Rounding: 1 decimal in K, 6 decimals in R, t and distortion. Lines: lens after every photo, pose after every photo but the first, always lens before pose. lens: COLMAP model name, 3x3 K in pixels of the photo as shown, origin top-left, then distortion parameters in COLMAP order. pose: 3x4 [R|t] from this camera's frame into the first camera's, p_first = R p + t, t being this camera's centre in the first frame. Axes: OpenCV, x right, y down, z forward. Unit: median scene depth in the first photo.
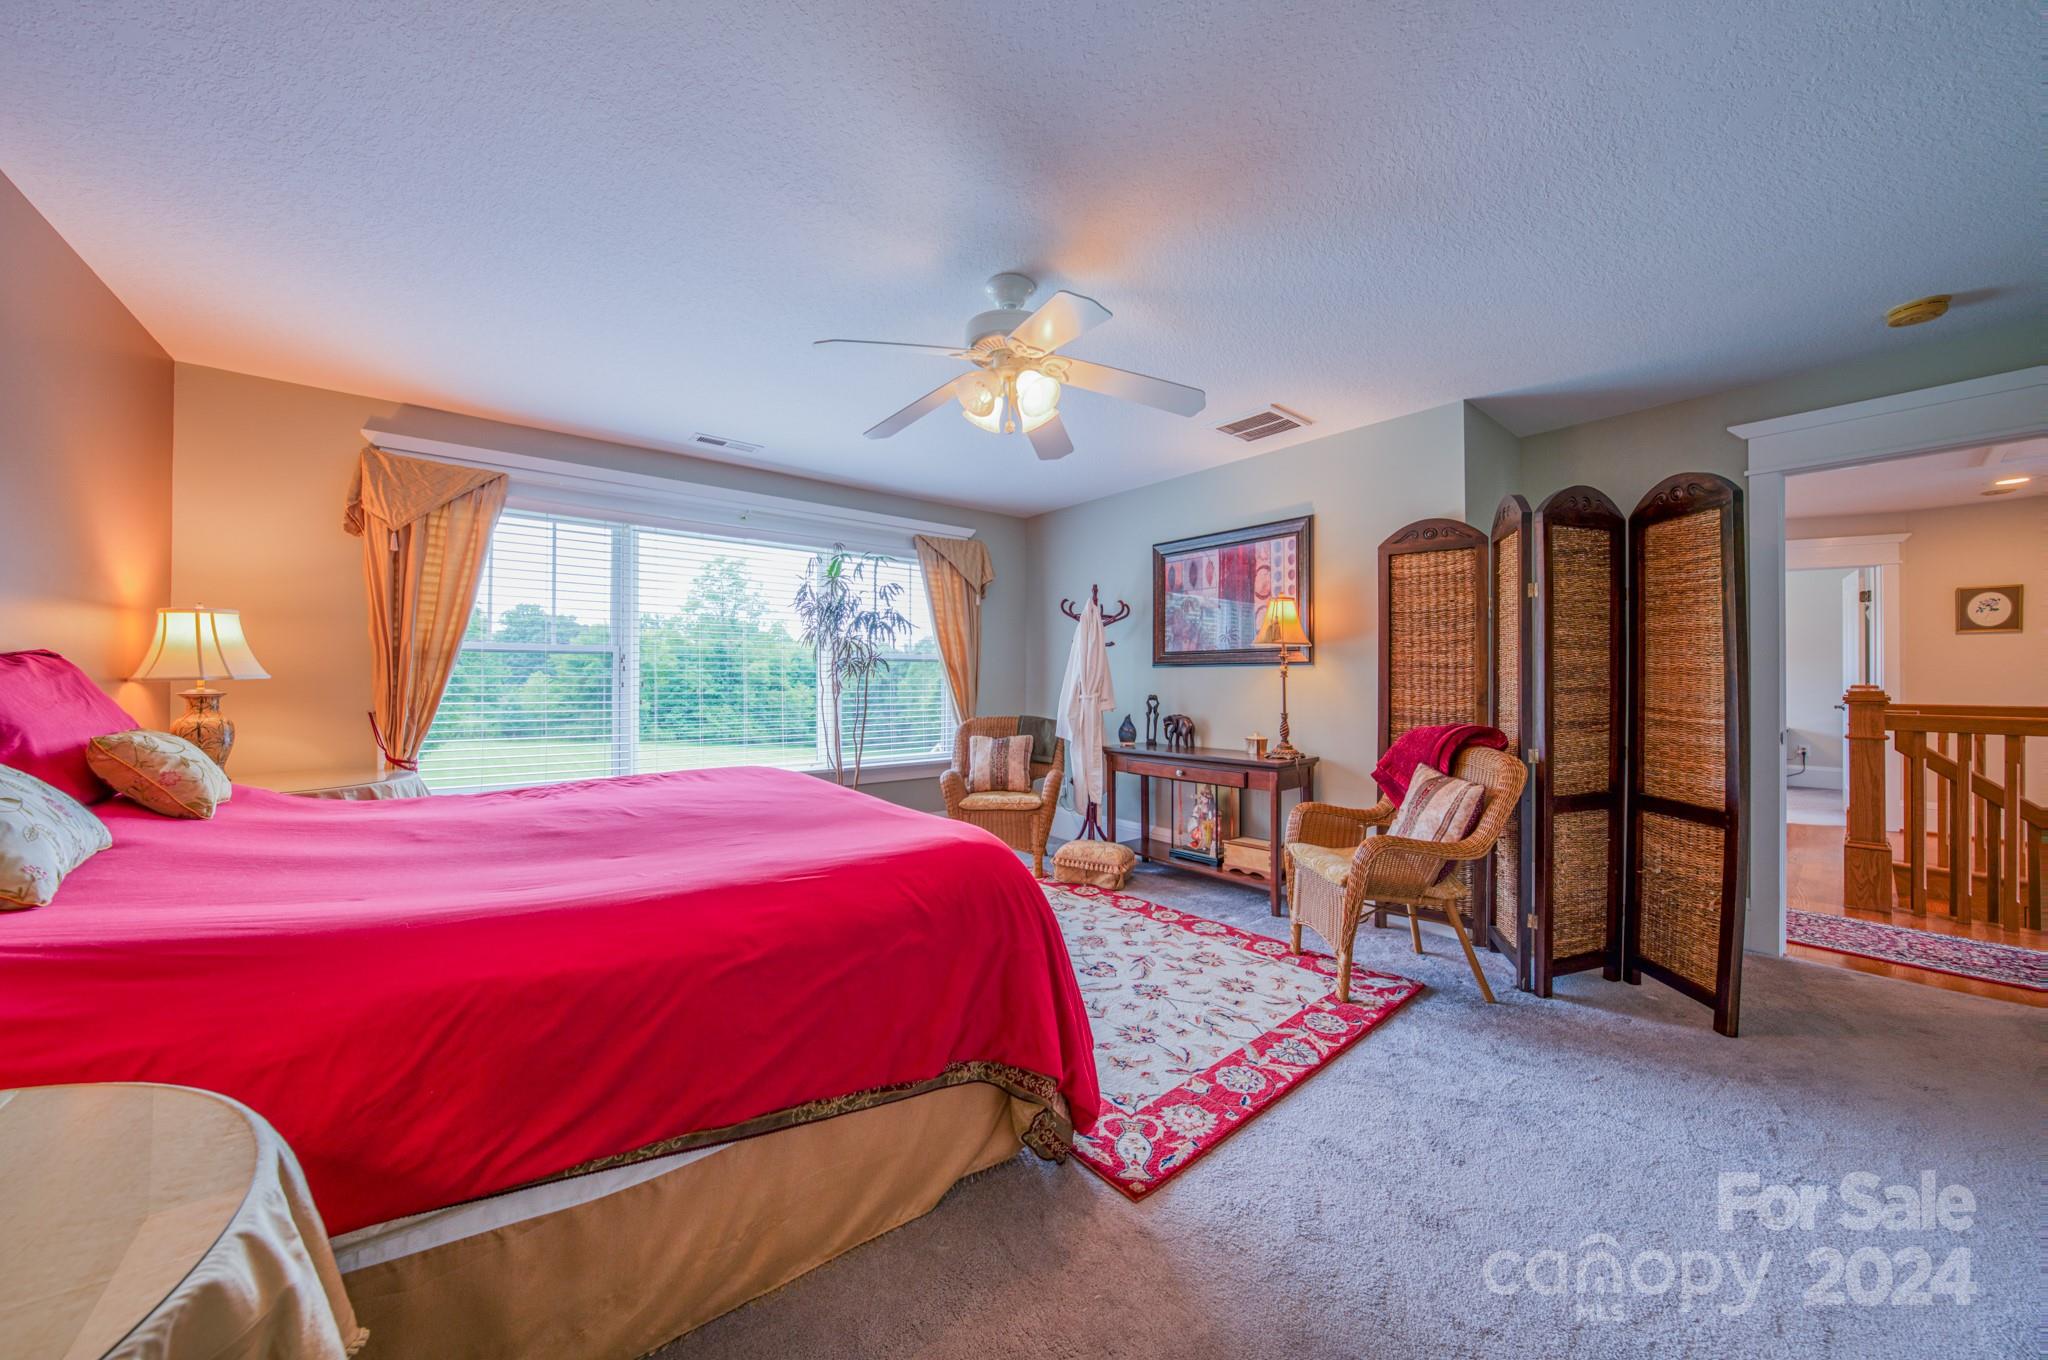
lens RADIAL K [[695.7, 0, 1025.0], [0, 695.7, 675.8], [0, 0, 1]] dist [-0.018656, 0.001395]
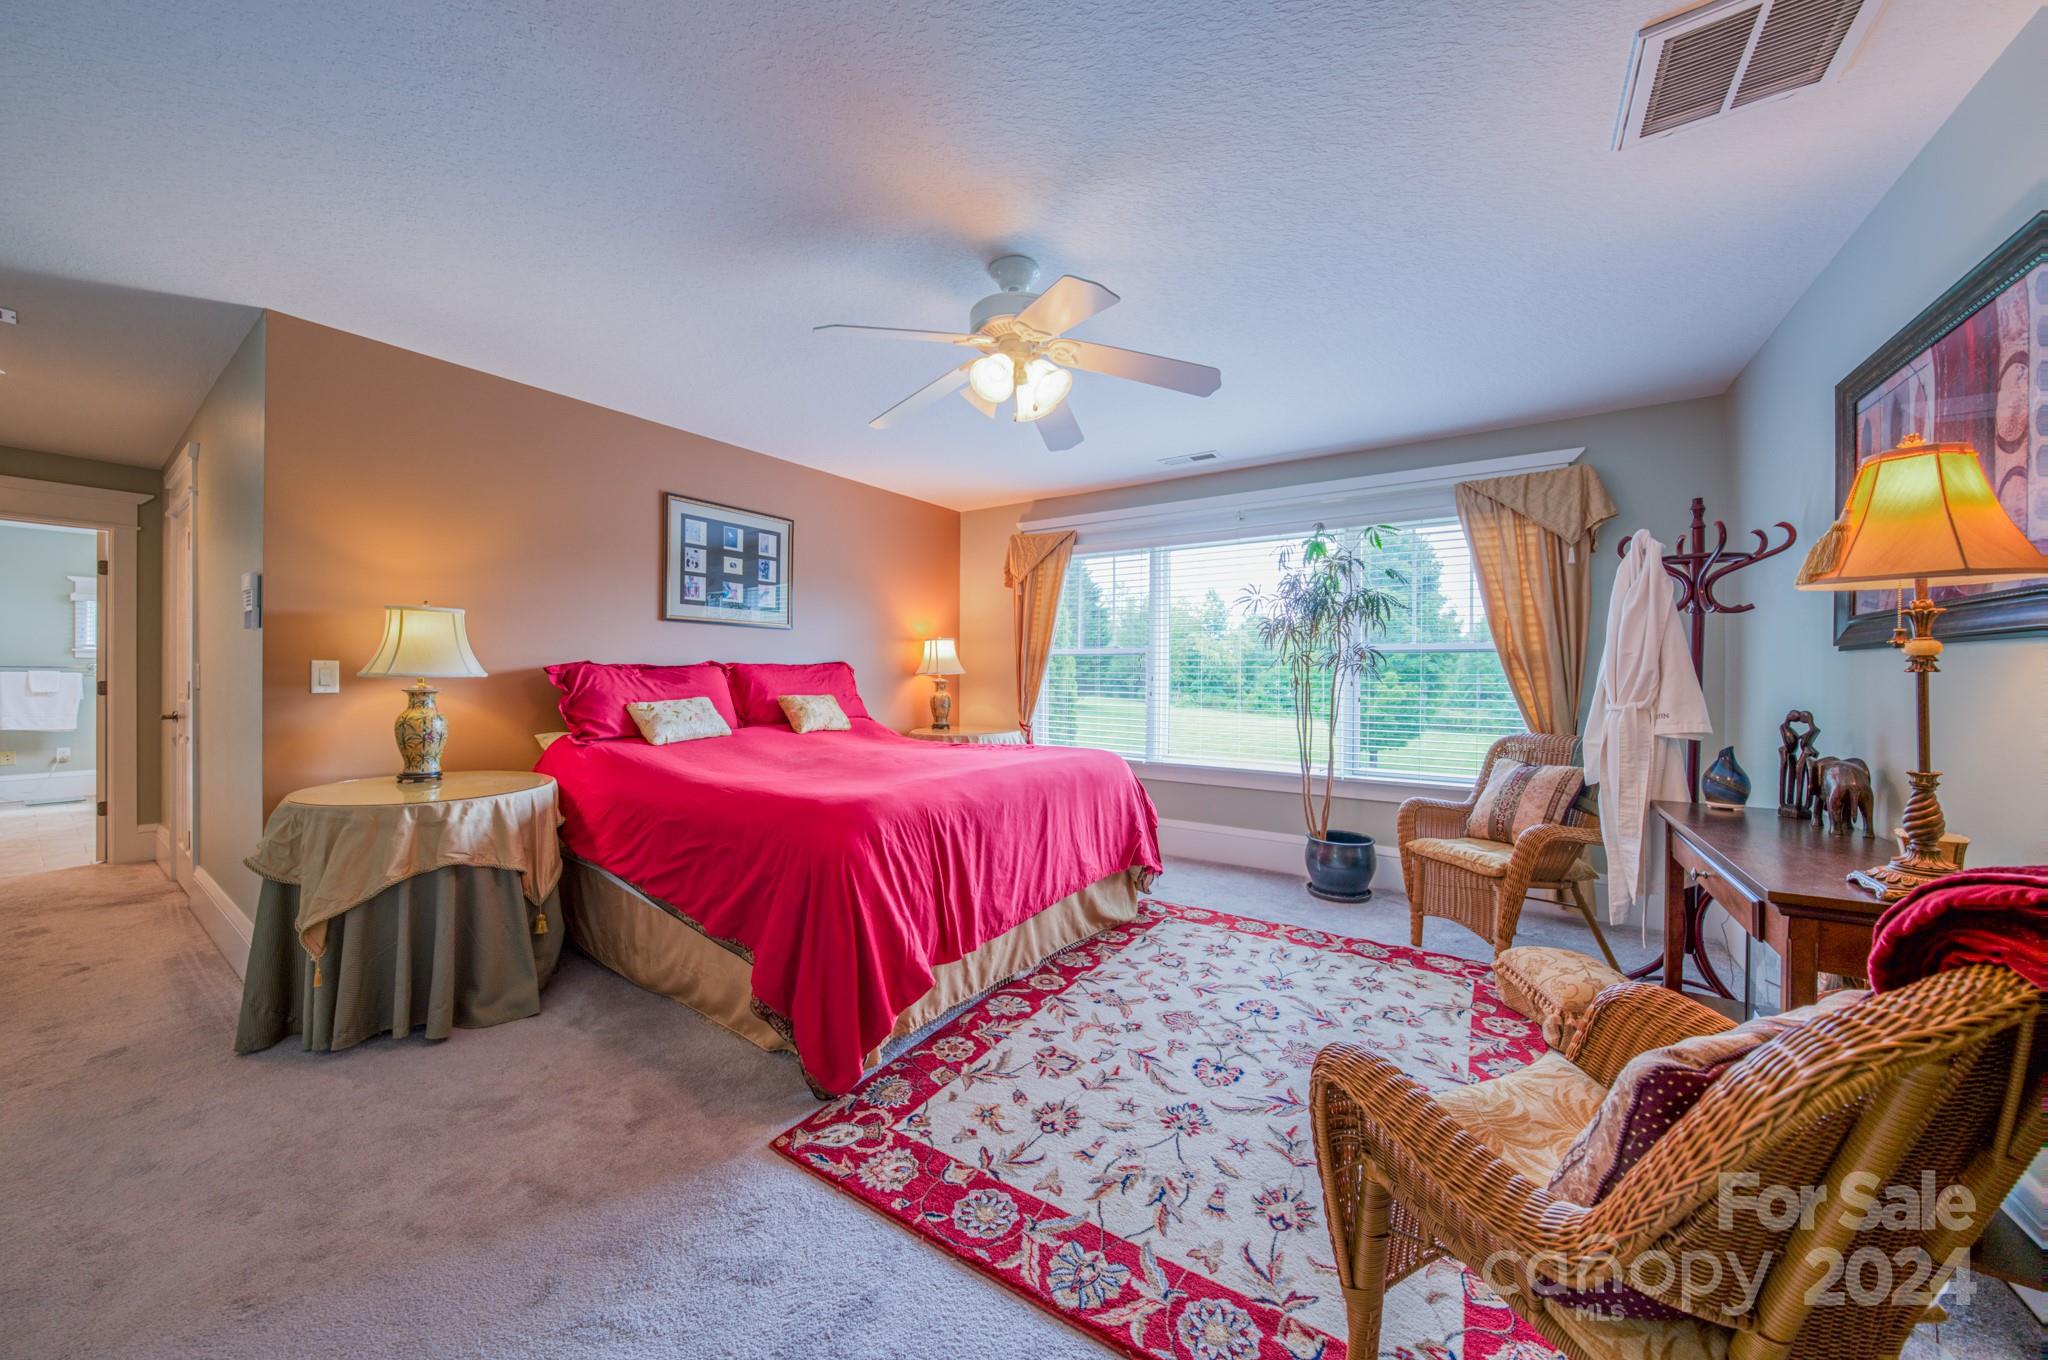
lens RADIAL K [[695.7, 0, 1029.4], [0, 695.7, 676.4], [0, 0, 1]] dist [-0.018656, 0.001395]
pose [[0.297662, 0.005669, -0.954654, 0.891386], [0.001575, 0.999978, 0.006430, -0.000116], [0.954670, -0.003418, 0.297647, 0.712186]]
